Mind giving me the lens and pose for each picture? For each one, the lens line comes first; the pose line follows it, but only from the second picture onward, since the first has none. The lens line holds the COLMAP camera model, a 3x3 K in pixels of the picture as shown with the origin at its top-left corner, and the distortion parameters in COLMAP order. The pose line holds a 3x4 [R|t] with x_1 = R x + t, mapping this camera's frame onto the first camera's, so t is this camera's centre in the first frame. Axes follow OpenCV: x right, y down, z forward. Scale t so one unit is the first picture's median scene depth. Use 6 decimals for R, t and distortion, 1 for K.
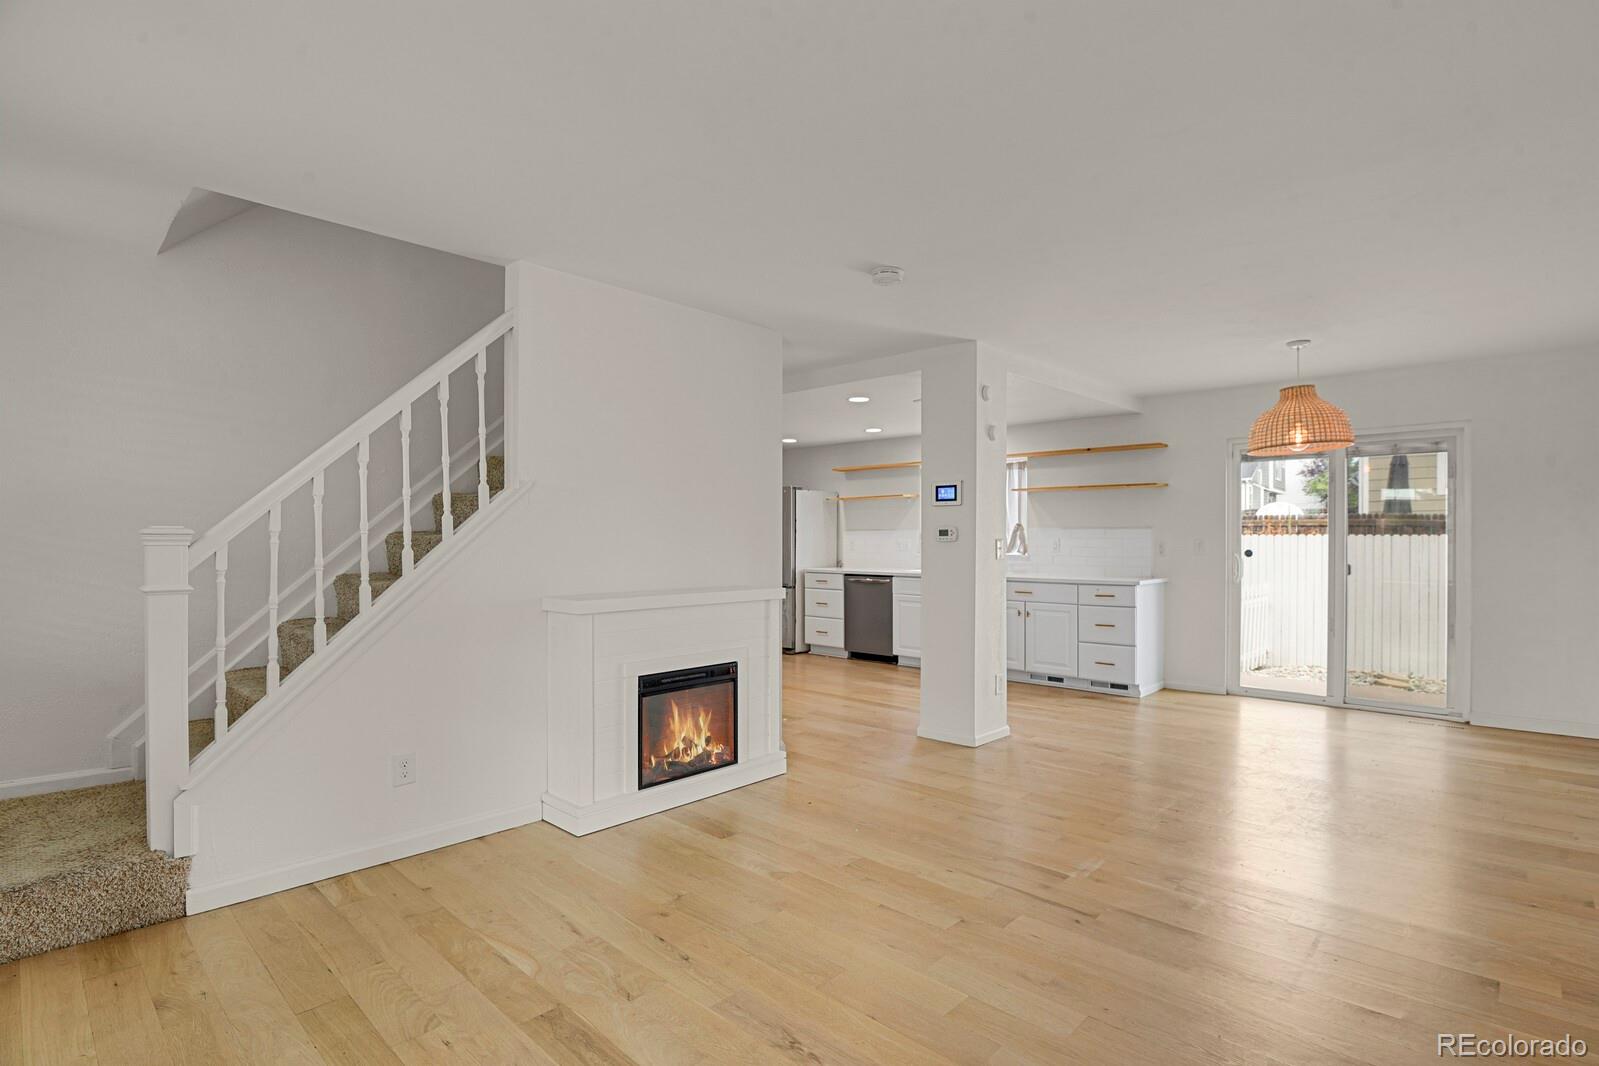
lens RADIAL K [[781.4, 0, 802.3], [0, 781.4, 540.3], [0, 0, 1]] dist [-0.027423, -0.000929]
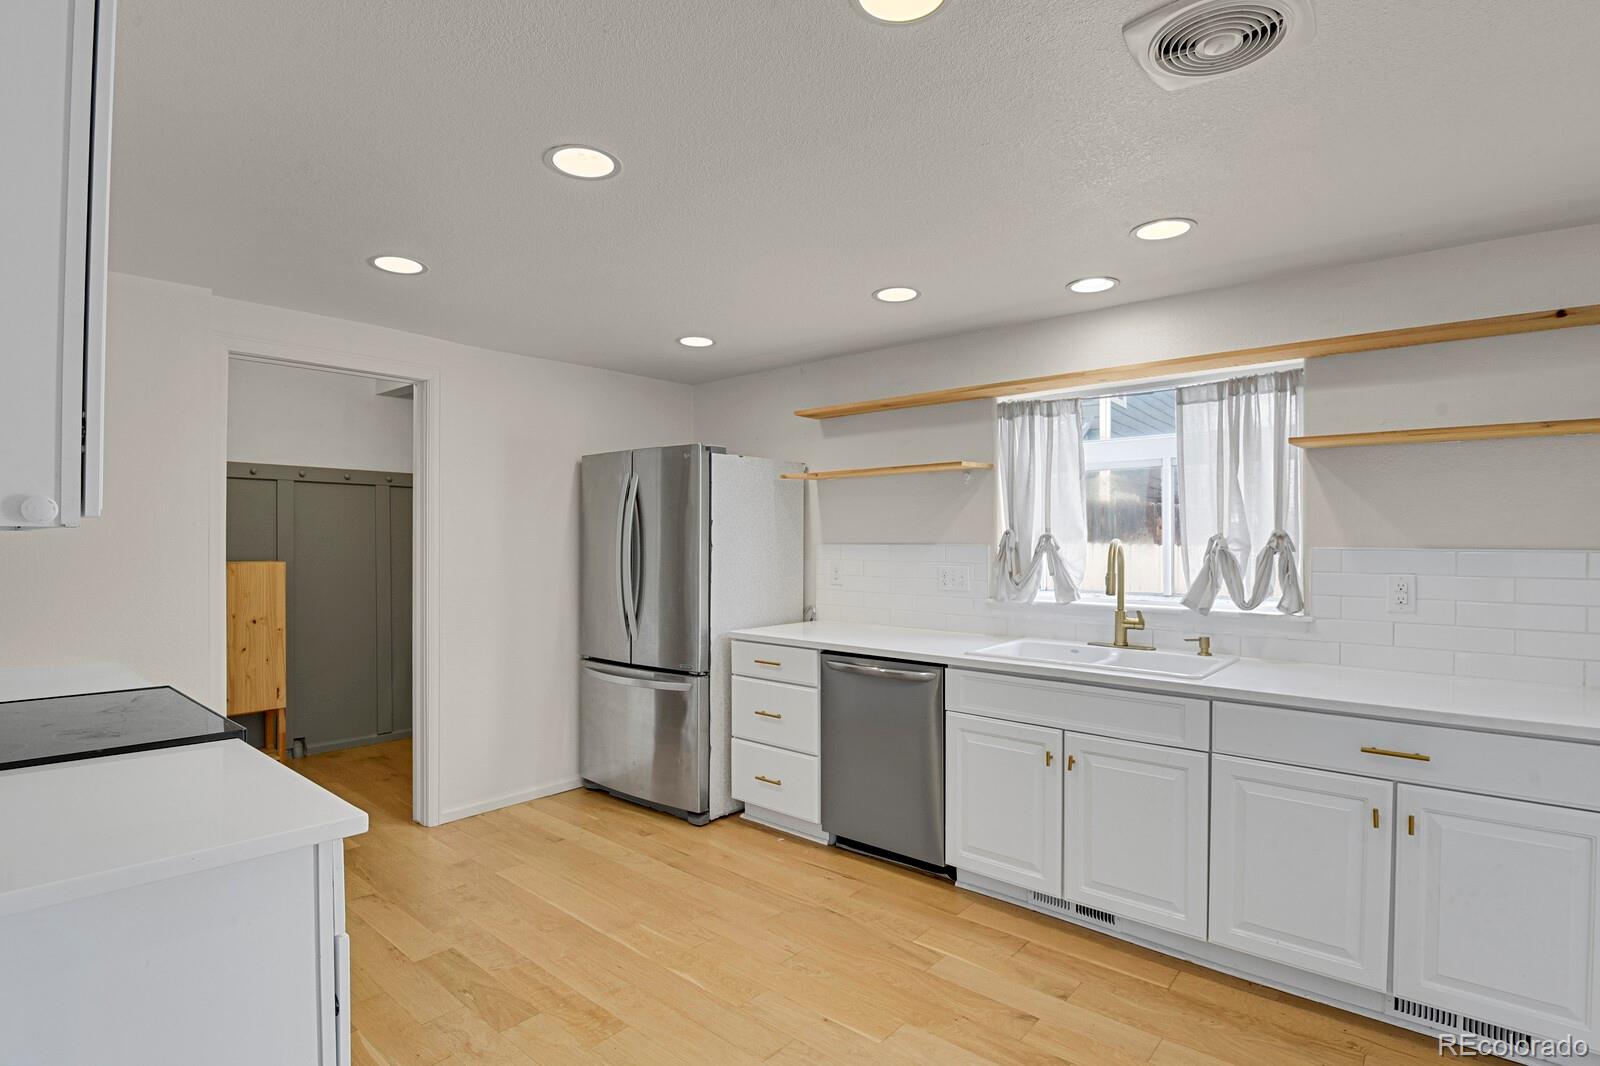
lens RADIAL K [[806.5, 0, 800.0], [0, 806.5, 533.0], [0, 0, 1]] dist [-0.022777, -0.000094]
pose [[0.999299, 0.001319, 0.037408, 0.034742], [-0.001026, 0.999969, -0.007870, -0.021891], [-0.037418, 0.007826, 0.999269, 0.748537]]
